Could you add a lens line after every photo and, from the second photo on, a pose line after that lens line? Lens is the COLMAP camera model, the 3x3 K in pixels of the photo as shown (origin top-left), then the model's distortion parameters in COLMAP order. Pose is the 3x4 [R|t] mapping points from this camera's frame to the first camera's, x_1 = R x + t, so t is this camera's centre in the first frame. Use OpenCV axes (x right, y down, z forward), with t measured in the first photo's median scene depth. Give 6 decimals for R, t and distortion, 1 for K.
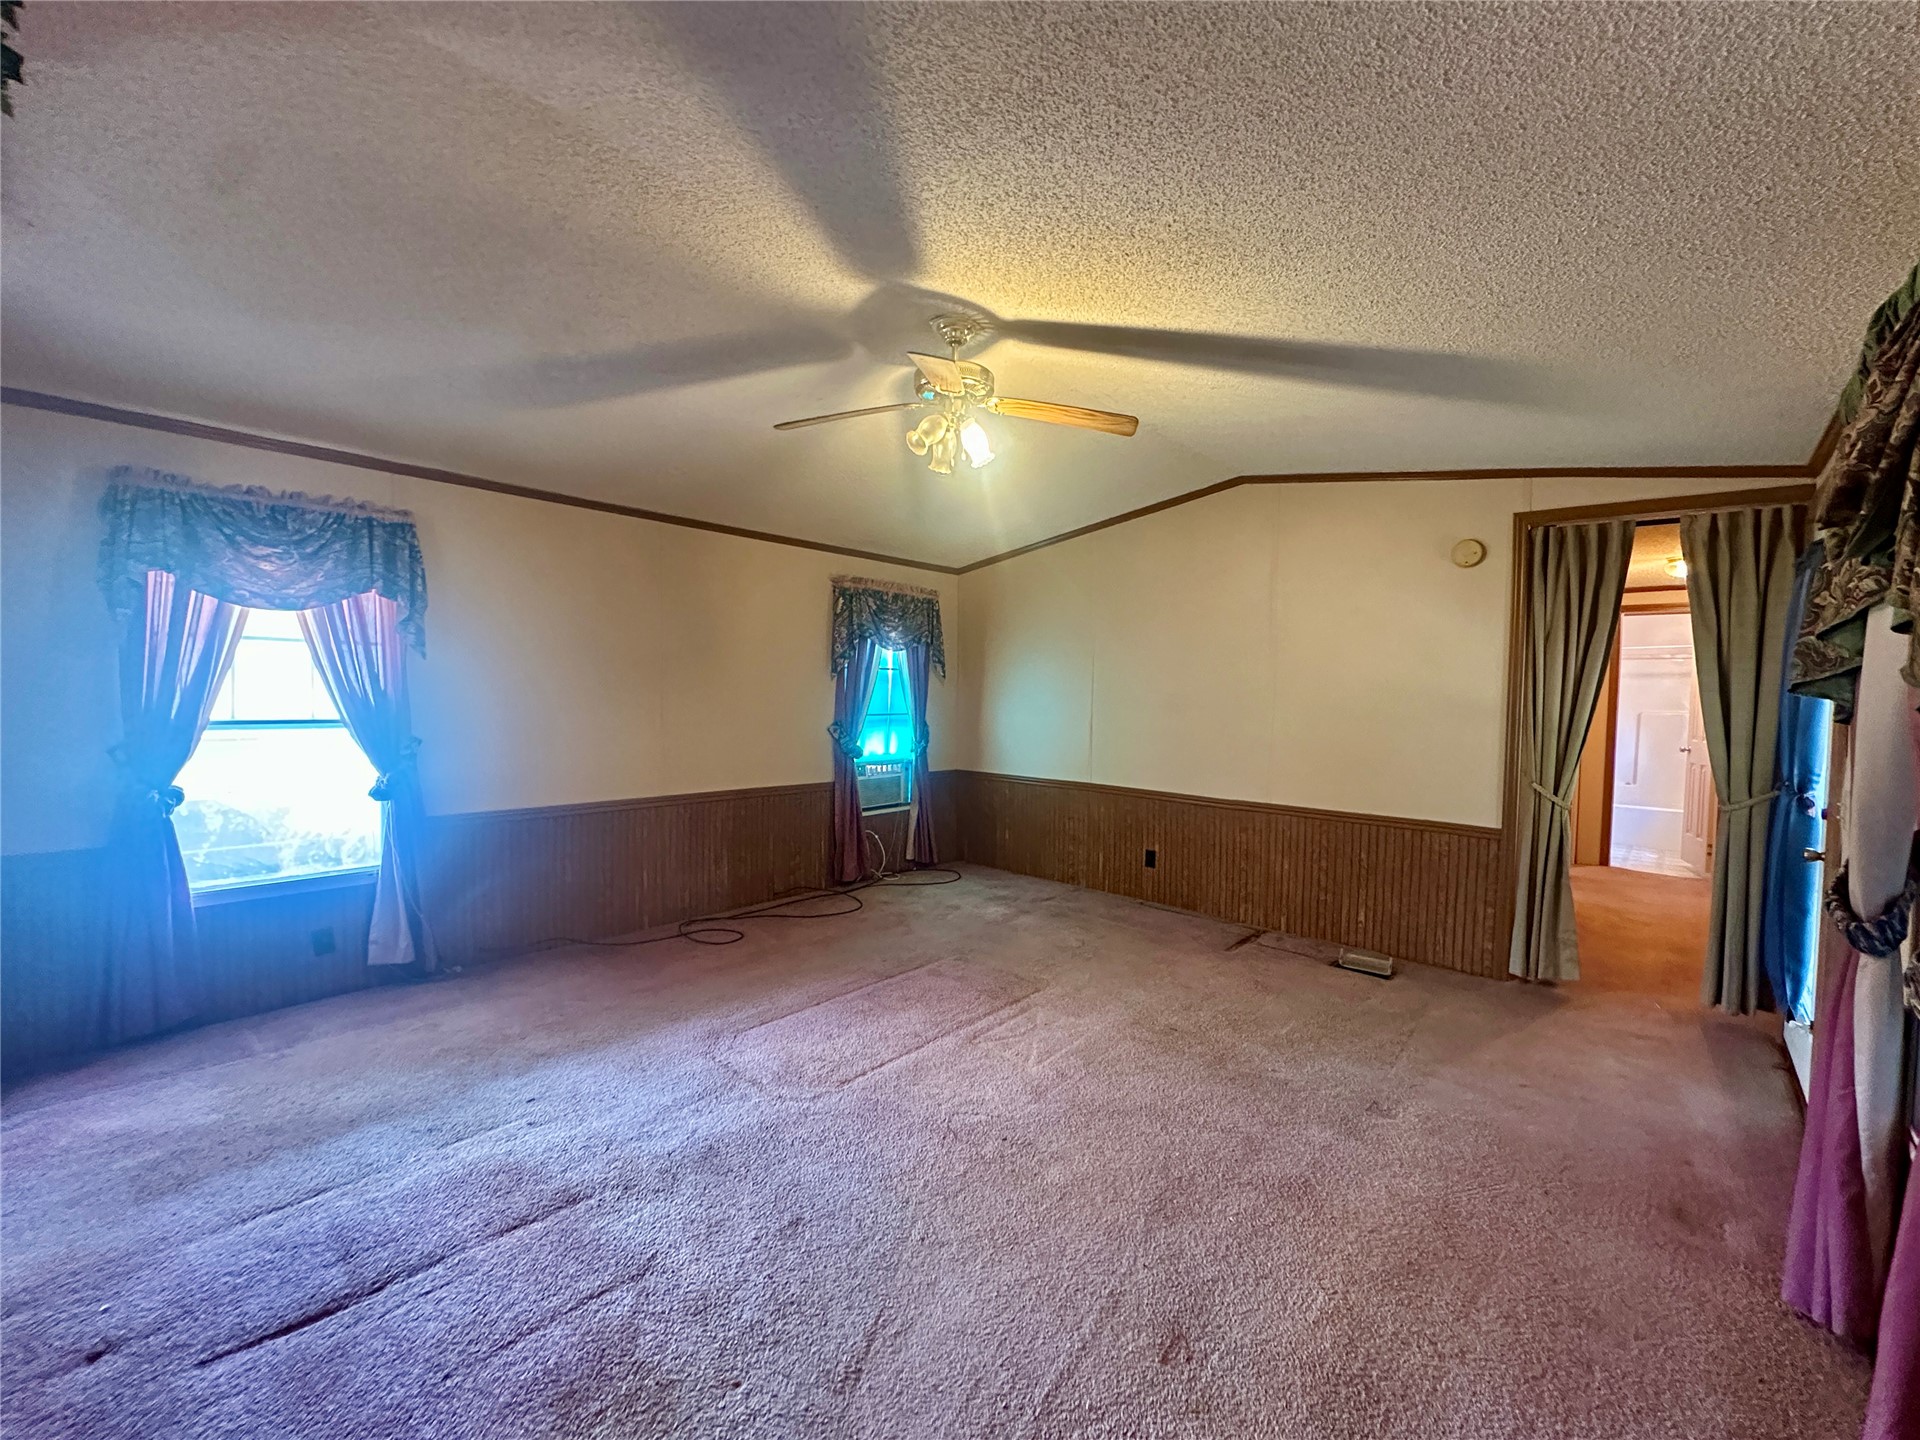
lens RADIAL K [[780.3, 0, 957.3], [0, 780.3, 722.7], [0, 0, 1]] dist [-0.005354, 0.001152]
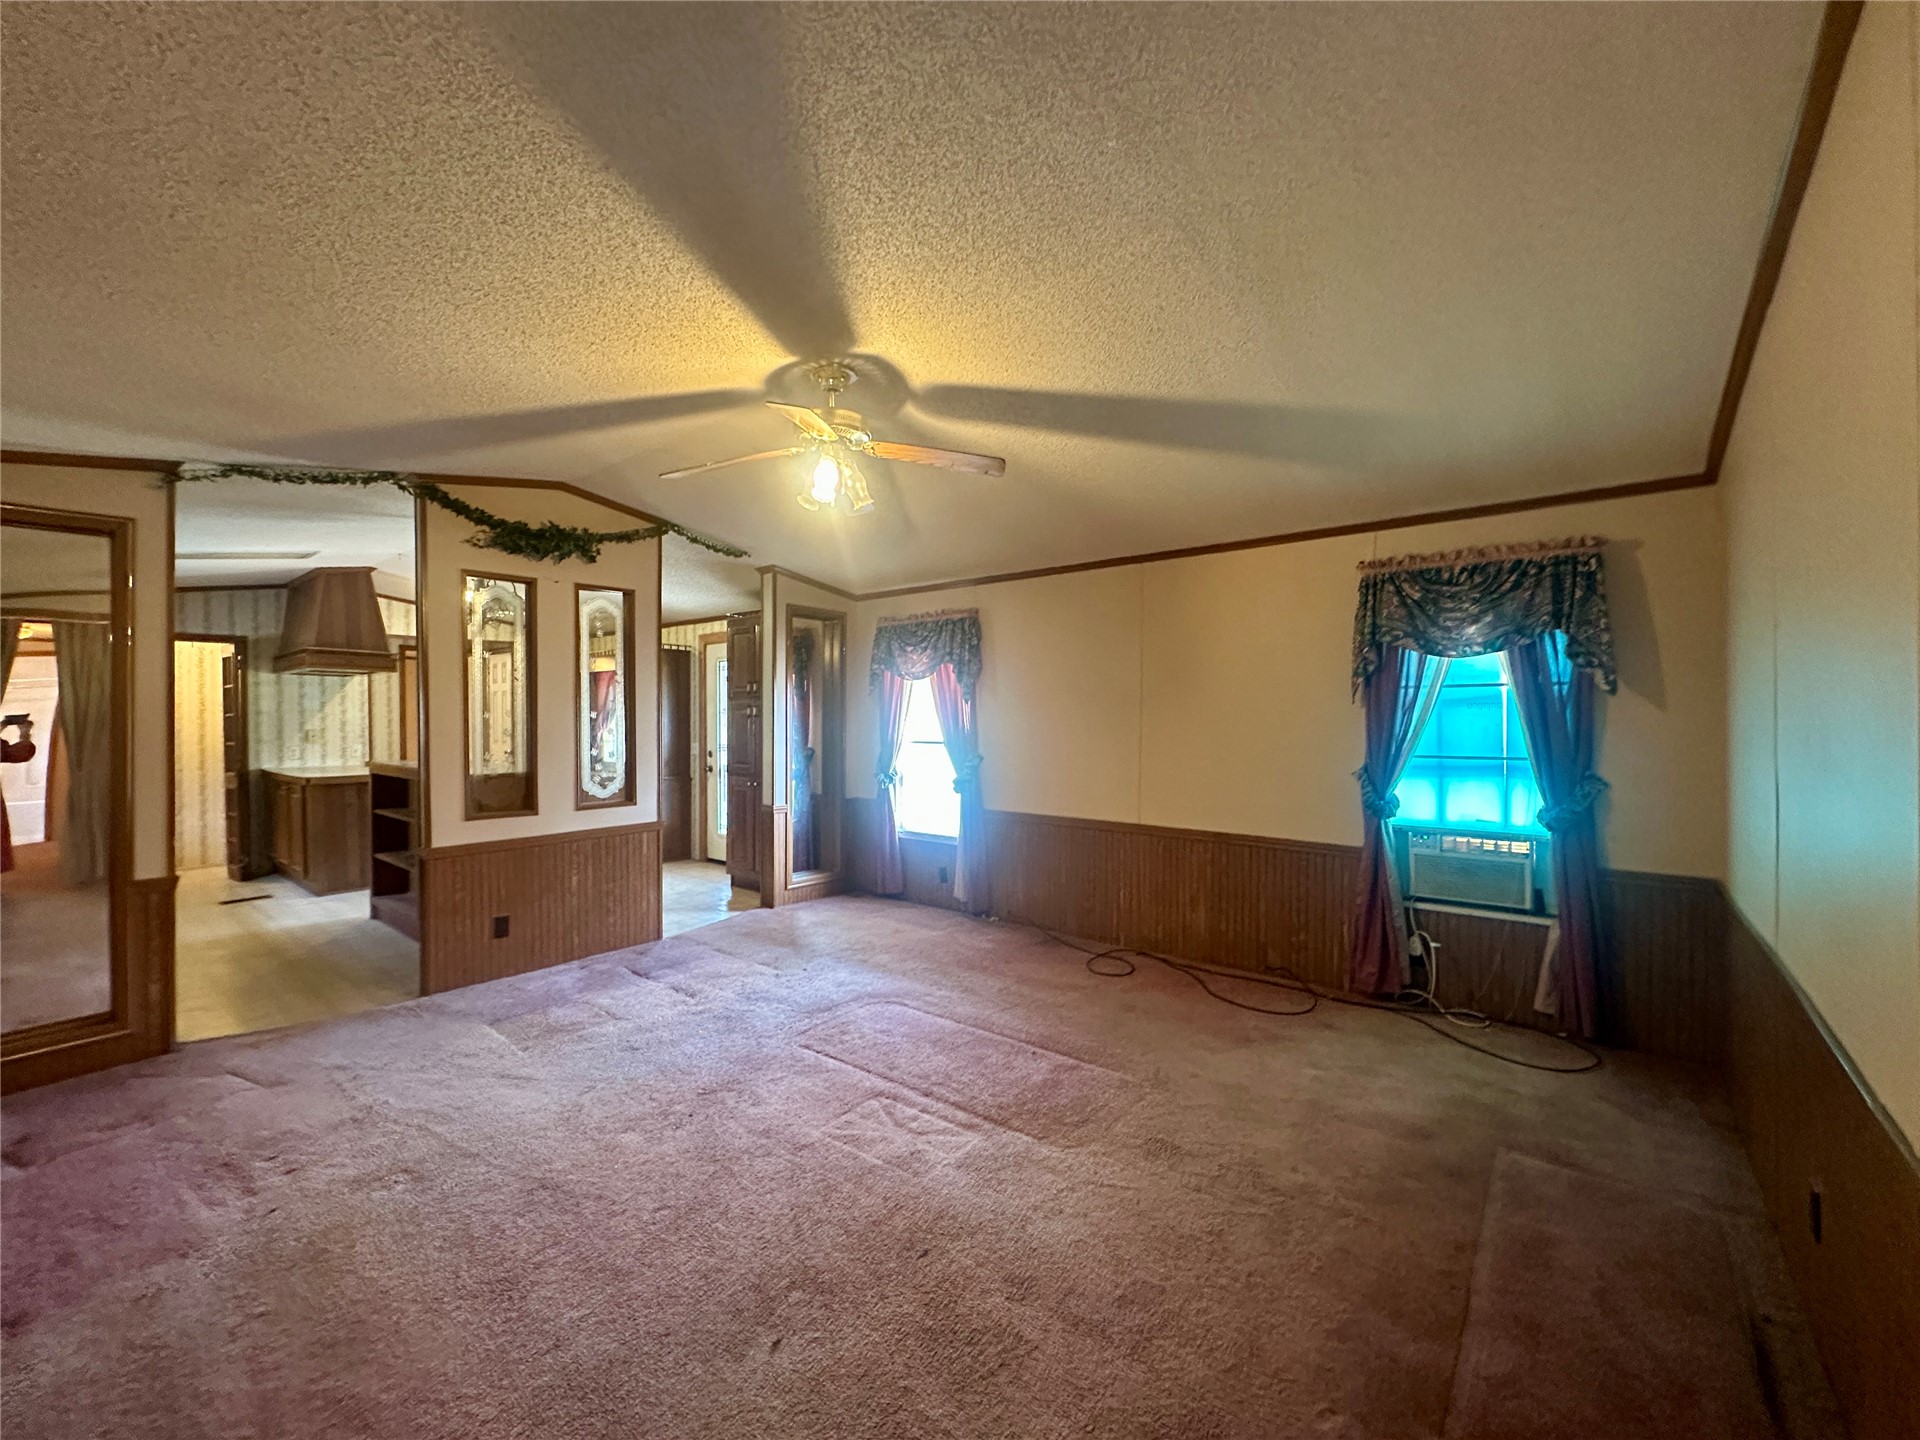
lens RADIAL K [[780.3, 0, 959.3], [0, 780.3, 723.7], [0, 0, 1]] dist [-0.005354, 0.001152]
pose [[0.051863, -0.009602, -0.998608, 0.710040], [-0.039186, 0.999164, -0.011642, -0.020332], [0.997885, 0.039735, 0.051444, 0.764399]]
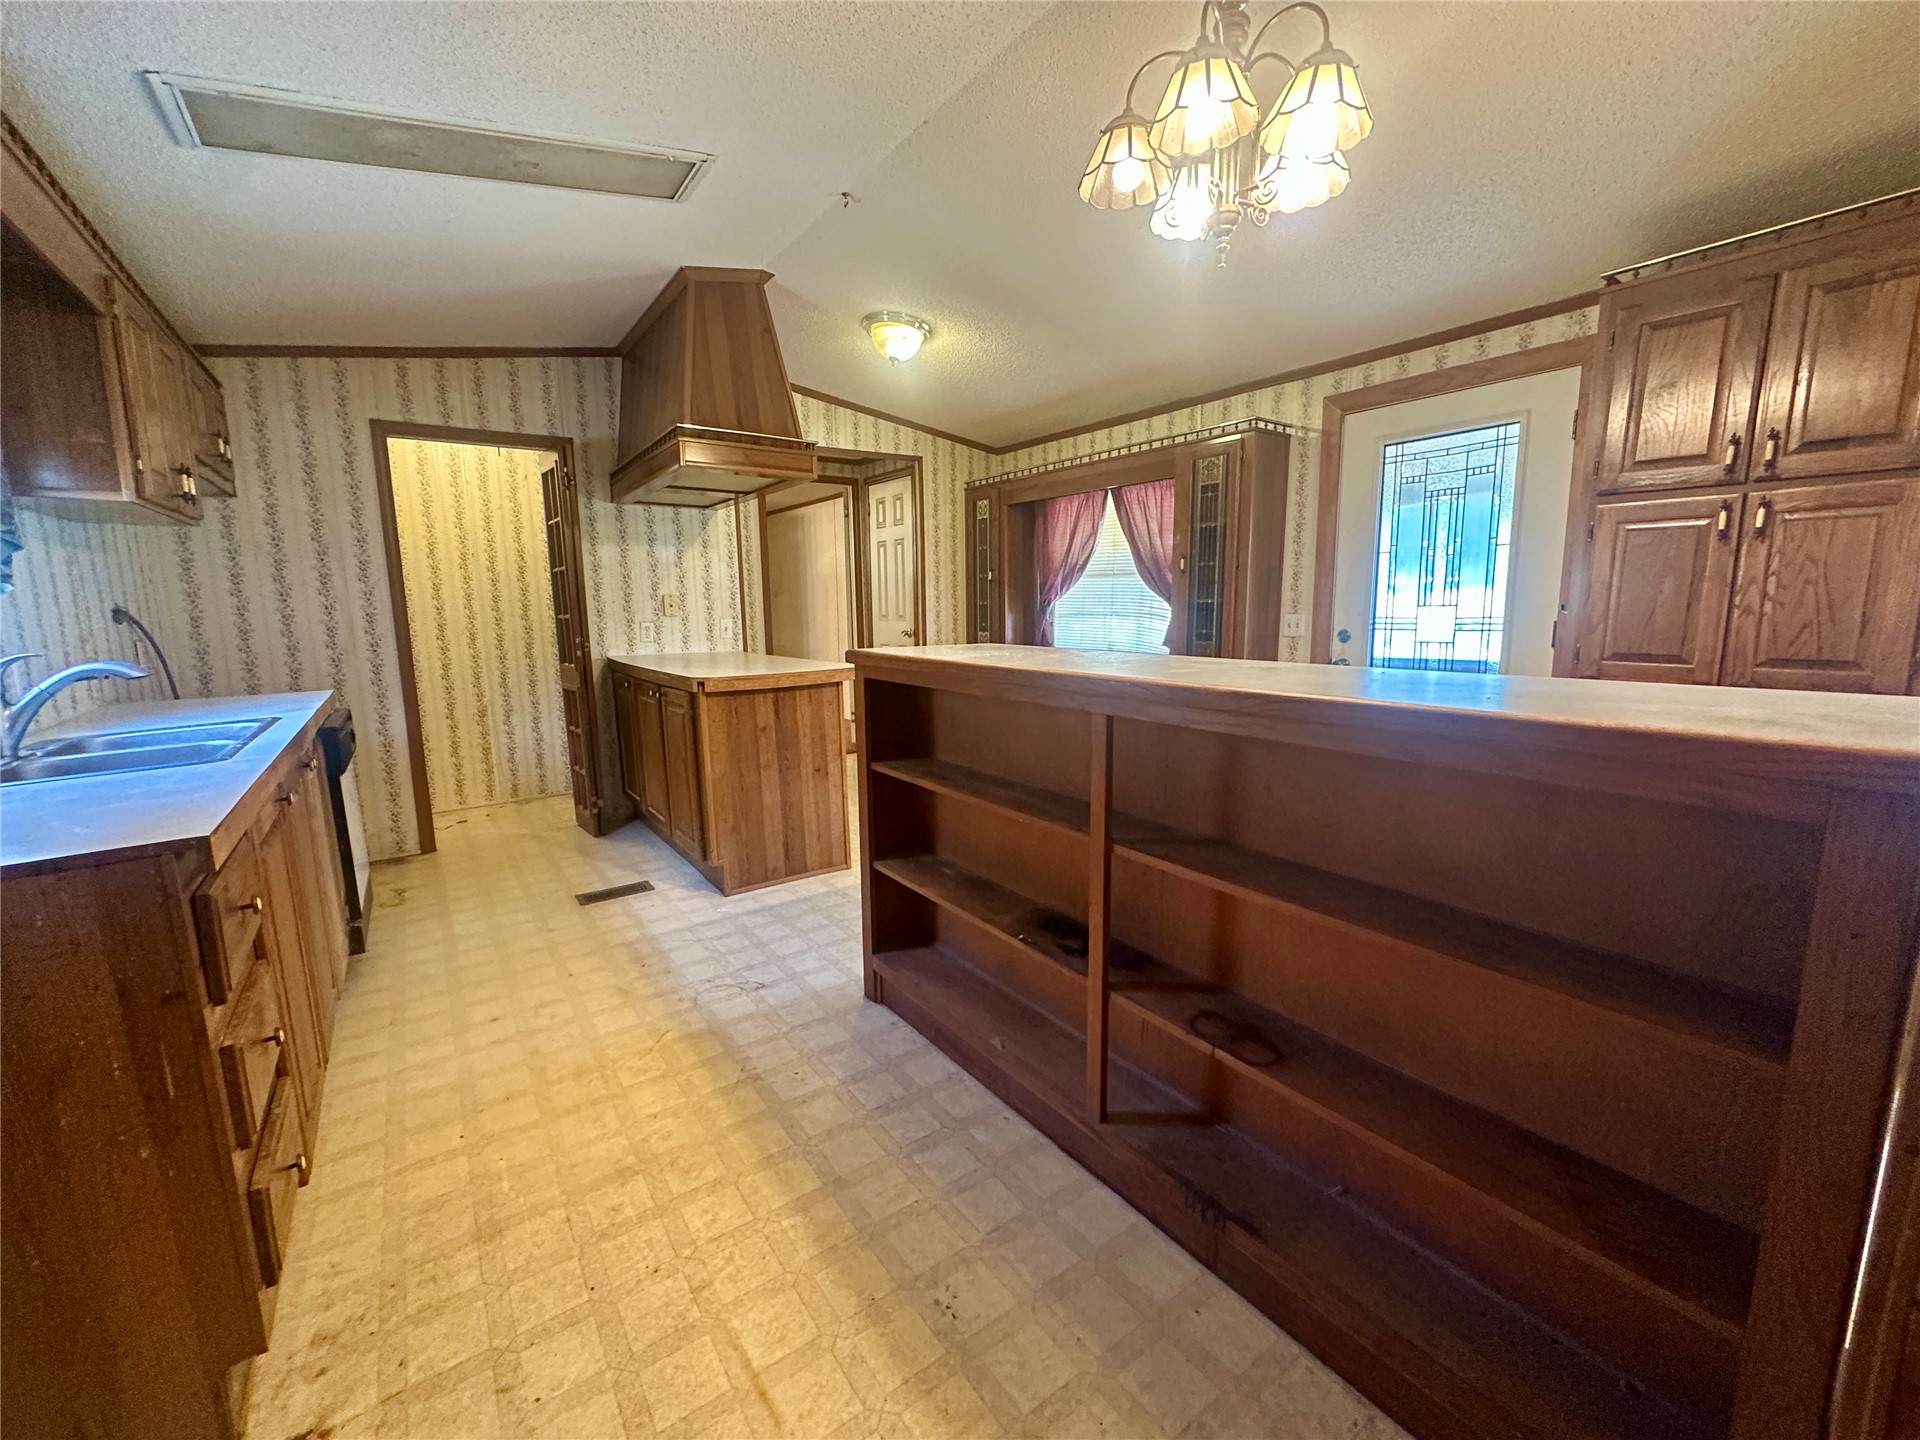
lens RADIAL K [[780.3, 0, 962.3], [0, 780.3, 722.7], [0, 0, 1]] dist [-0.005354, 0.001152]
pose [[-0.210365, 0.134435, -0.968336, -0.126869], [-0.034579, 0.988857, 0.144797, 0.035536], [0.977011, 0.063944, -0.203372, 0.027944]]
